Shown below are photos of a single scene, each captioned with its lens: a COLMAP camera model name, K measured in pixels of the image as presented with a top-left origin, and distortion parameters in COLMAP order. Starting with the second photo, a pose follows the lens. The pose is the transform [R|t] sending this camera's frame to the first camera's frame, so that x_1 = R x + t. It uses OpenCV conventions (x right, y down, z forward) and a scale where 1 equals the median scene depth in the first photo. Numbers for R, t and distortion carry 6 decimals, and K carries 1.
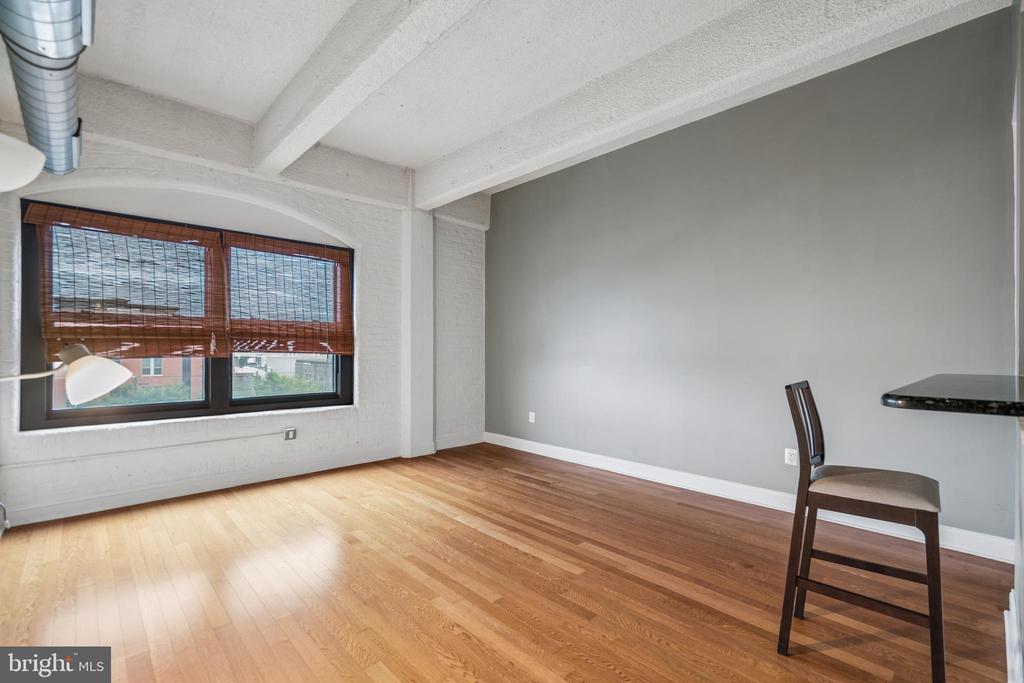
lens RADIAL K [[462.3, 0, 507.1], [0, 462.3, 345.2], [0, 0, 1]] dist [-0.006527, 0.002317]
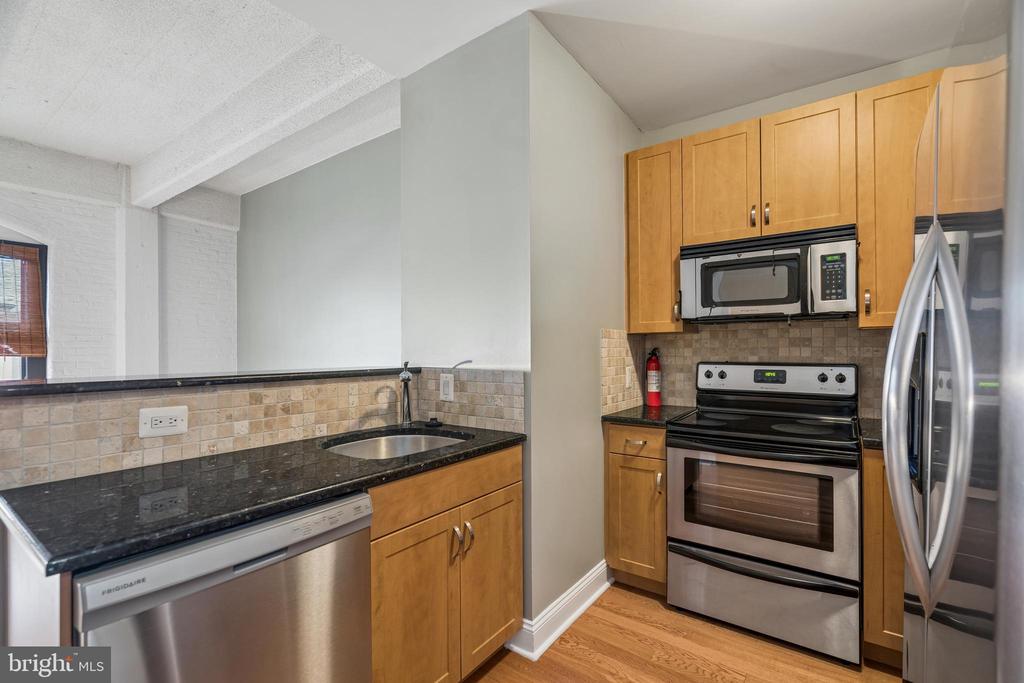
lens RADIAL K [[462.3, 0, 507.3], [0, 462.3, 343.9], [0, 0, 1]] dist [-0.006527, 0.002317]
pose [[0.982564, -0.005213, 0.185851, 0.500859], [0.005833, 0.999979, -0.002788, 0.001938], [-0.185833, 0.003823, 0.982574, -0.123807]]
